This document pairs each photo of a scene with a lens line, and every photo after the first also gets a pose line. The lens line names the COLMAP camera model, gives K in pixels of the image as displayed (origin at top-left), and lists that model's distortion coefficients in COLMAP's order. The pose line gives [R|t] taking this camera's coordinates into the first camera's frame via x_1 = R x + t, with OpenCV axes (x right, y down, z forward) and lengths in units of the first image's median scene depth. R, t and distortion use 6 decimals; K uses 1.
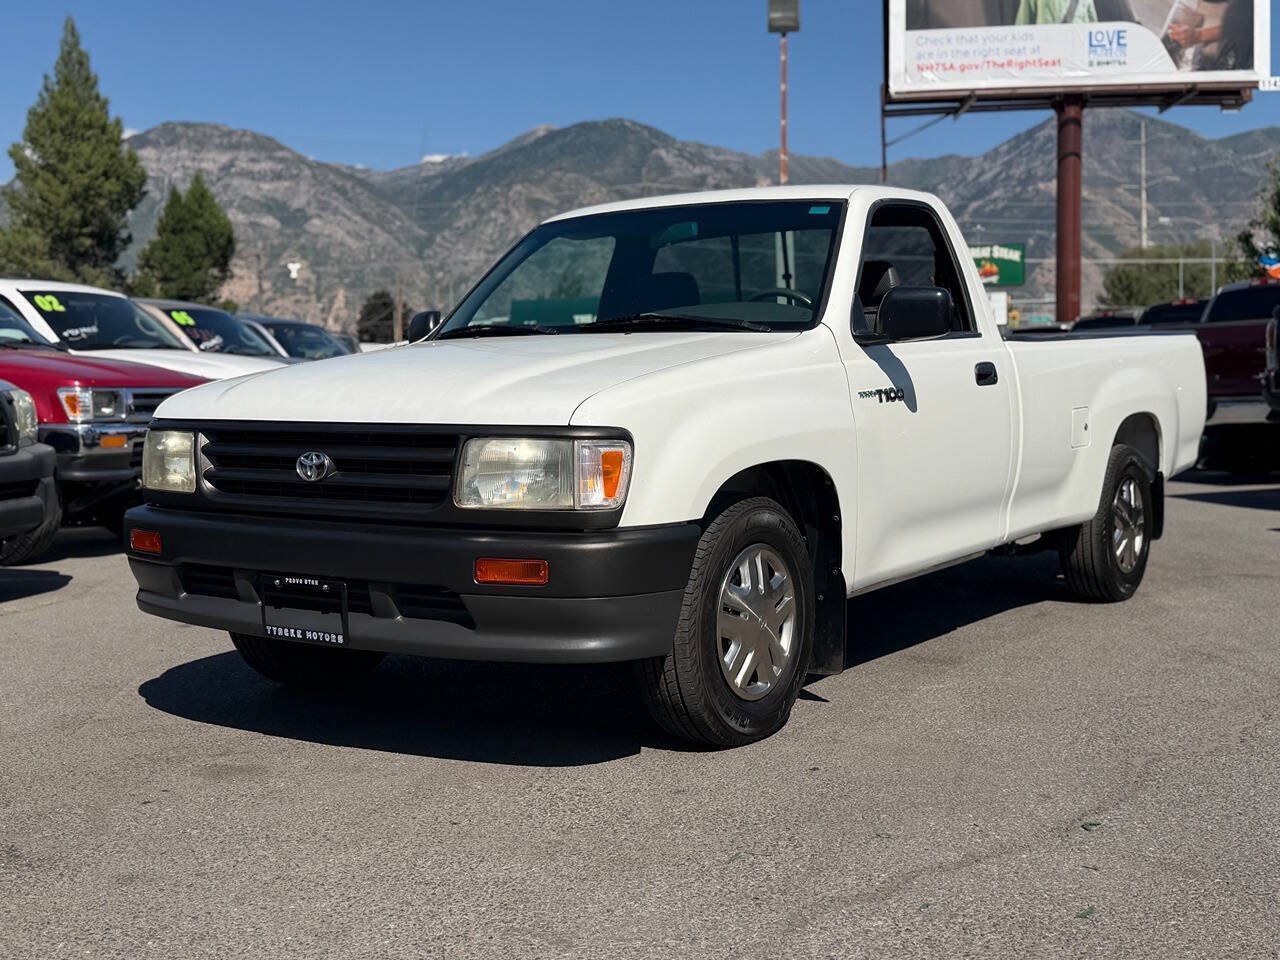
lens RADIAL K [[1520.3, 0, 634.3], [0, 1520.3, 481.2], [0, 0, 1]] dist [0.098443, 0.000000]
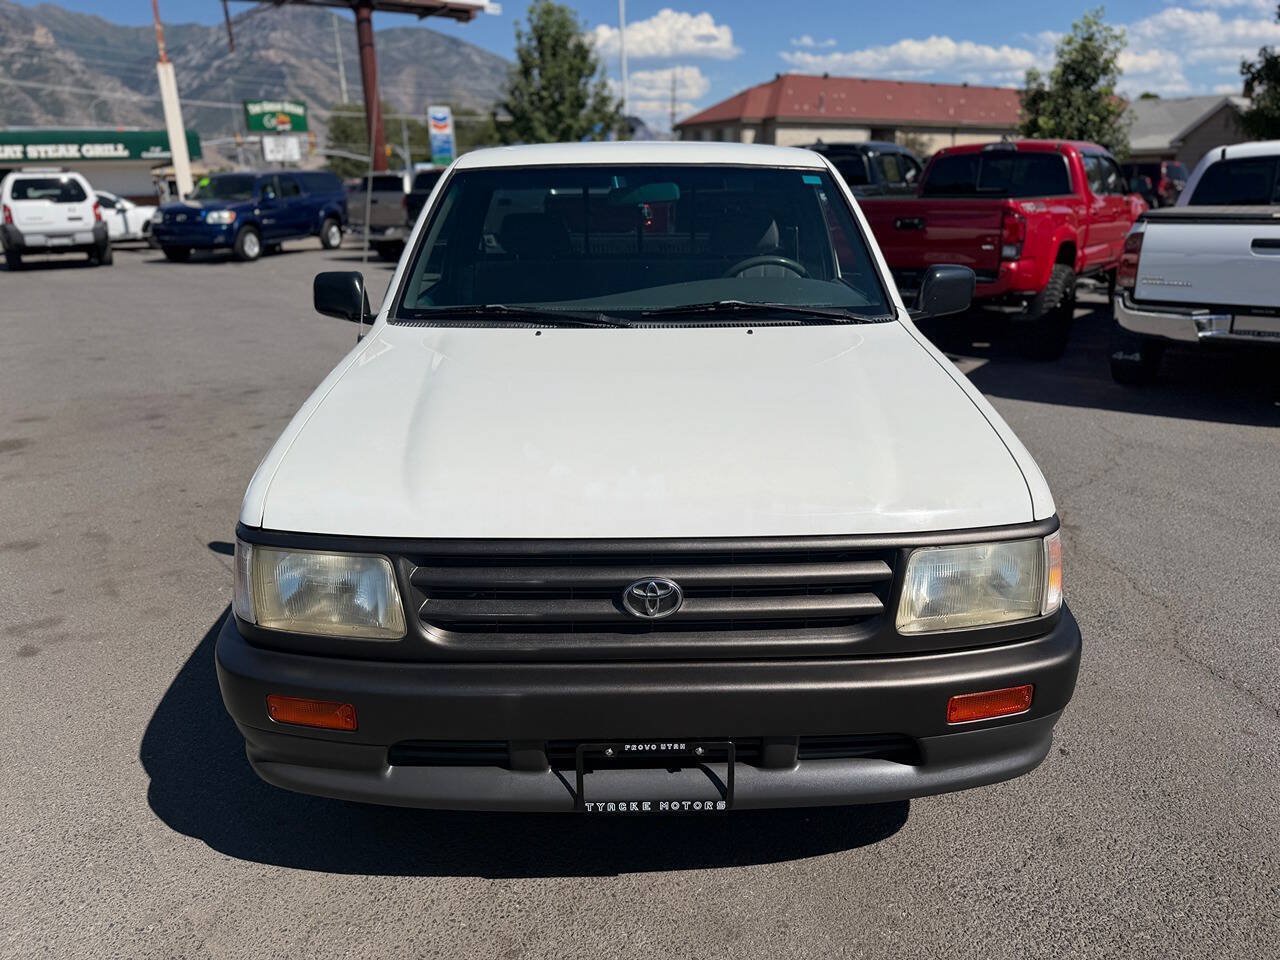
lens RADIAL K [[915.5, 0, 648.5], [0, 915.5, 485.5], [0, 0, 1]] dist [0.017483, -0.021933]
pose [[0.808774, -0.179497, 0.560058, -0.060601], [0.037422, 0.966063, 0.255581, -0.023619], [-0.586927, -0.185749, 0.788044, 0.089715]]
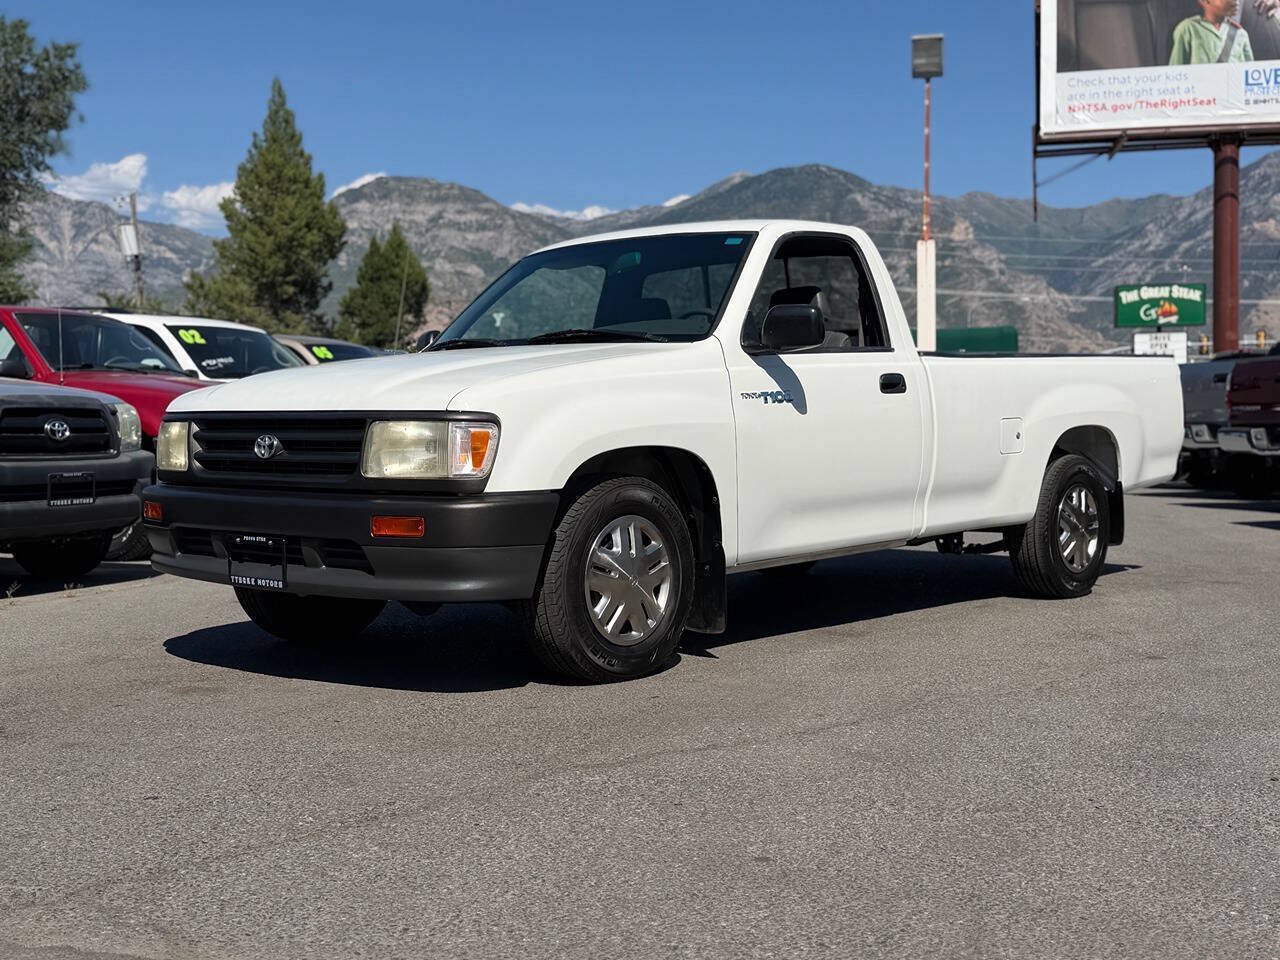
lens RADIAL K [[1520.3, 0, 653.2], [0, 1520.3, 485.6], [0, 0, 1]] dist [0.098443, 0.000000]
pose [[0.993227, 0.009744, -0.115778, 0.033307], [-0.012784, 0.999592, -0.025545, 0.006712], [0.115482, 0.026852, 0.992947, -0.026828]]
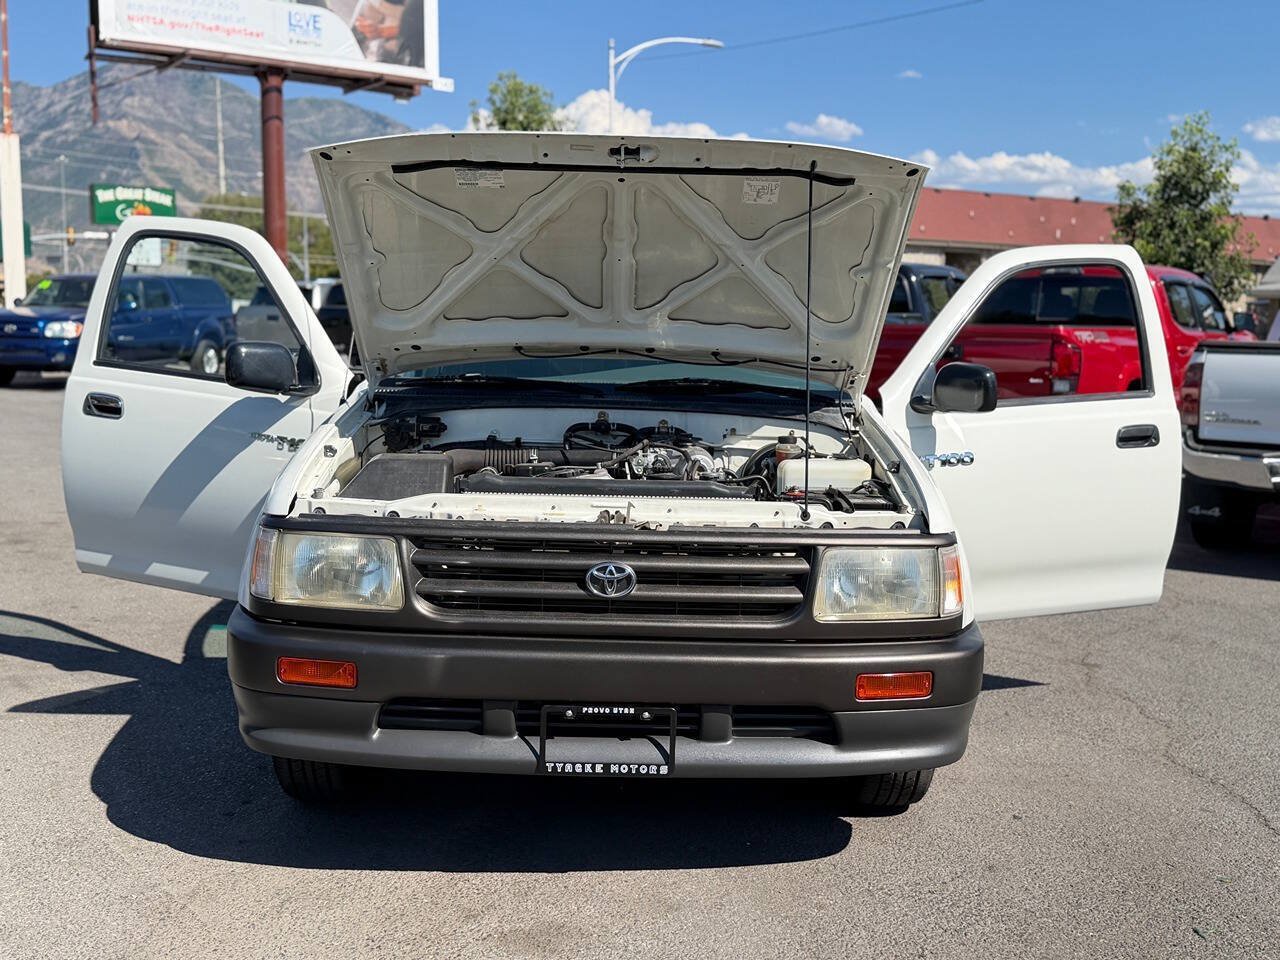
lens RADIAL K [[1360.4, 0, 646.5], [0, 1360.4, 476.5], [0, 0, 1]] dist [0.042902, 0.000000]
pose [[0.806027, -0.036913, 0.590727, -0.089022], [0.003682, 0.998347, 0.057360, -0.015533], [-0.591868, -0.044058, 0.804830, 0.047648]]
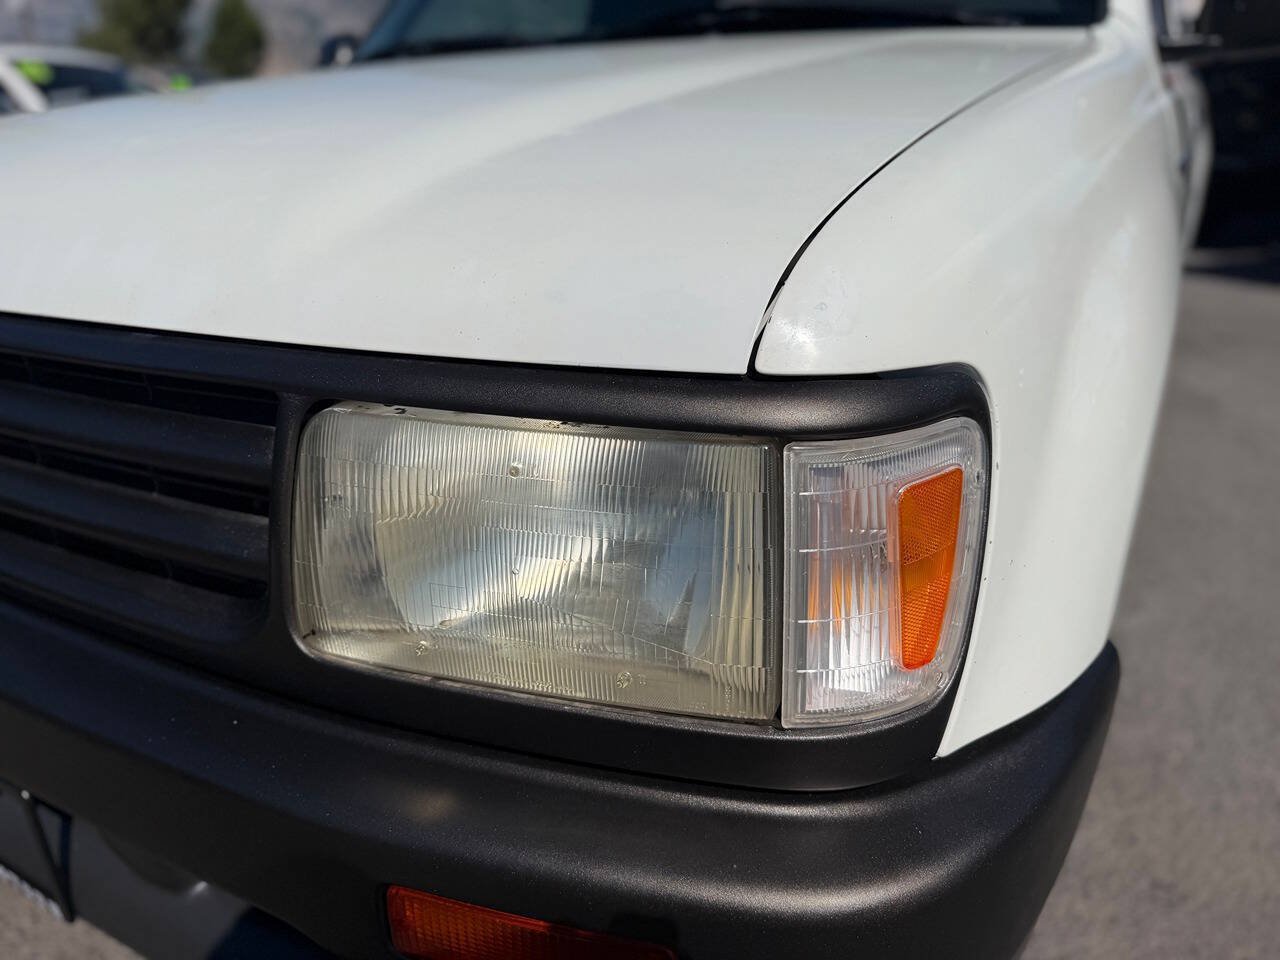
lens RADIAL K [[915.5, 0, 632.4], [0, 915.5, 485.9], [0, 0, 1]] dist [0.017483, -0.021933]
pose [[0.996676, -0.036501, 0.072835, -0.008701], [0.013645, 0.956179, 0.292464, -0.007392], [-0.080318, -0.290498, 0.953499, 0.106996]]
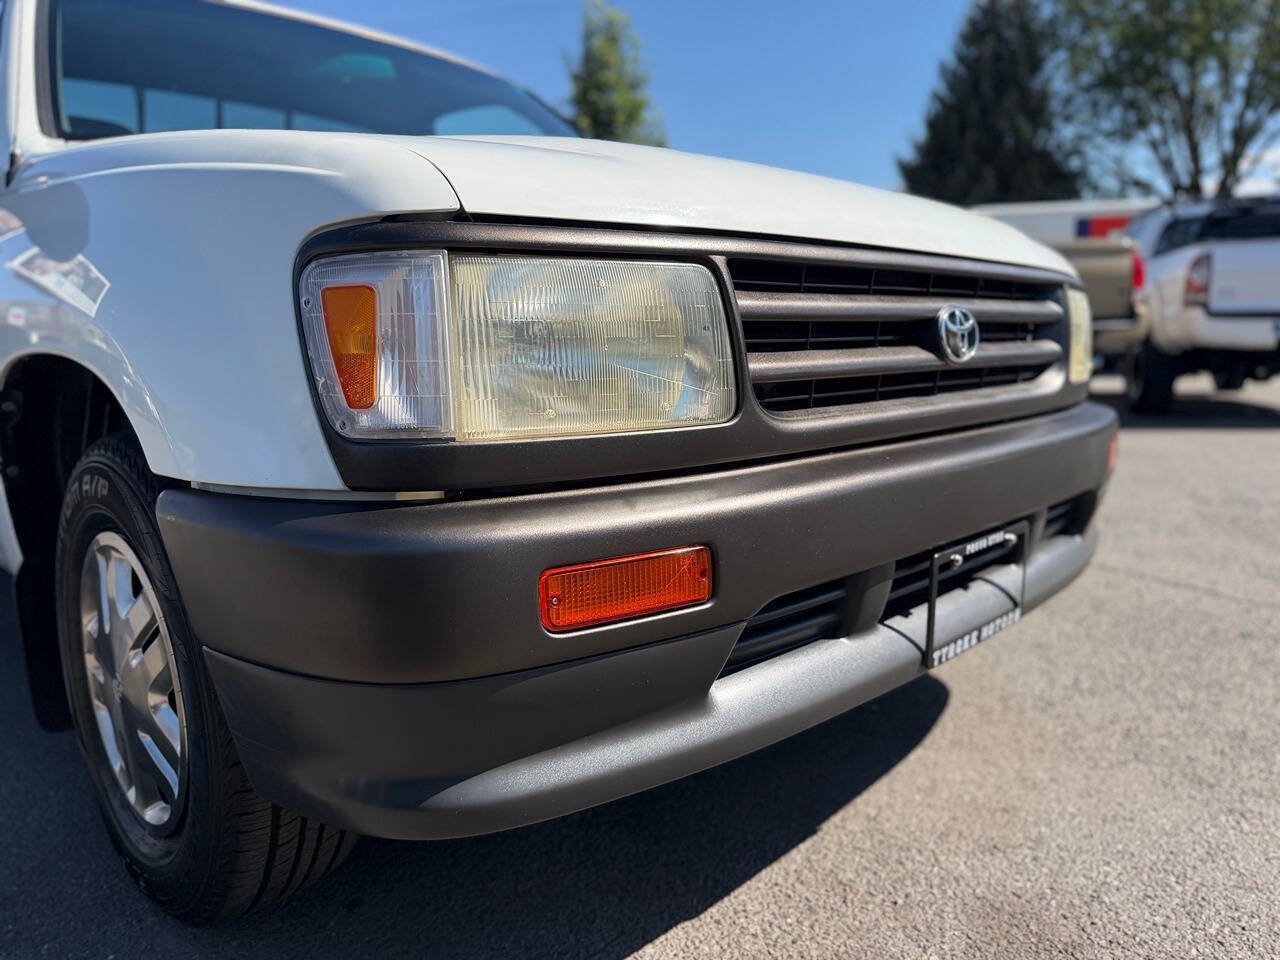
lens RADIAL K [[915.5, 0, 654.6], [0, 915.5, 464.3], [0, 0, 1]] dist [0.017483, -0.021933]
pose [[0.151624, -0.124587, 0.980555, -0.074974], [0.085156, 0.989983, 0.112617, -0.001322], [-0.984763, 0.066424, 0.160715, 0.142811]]
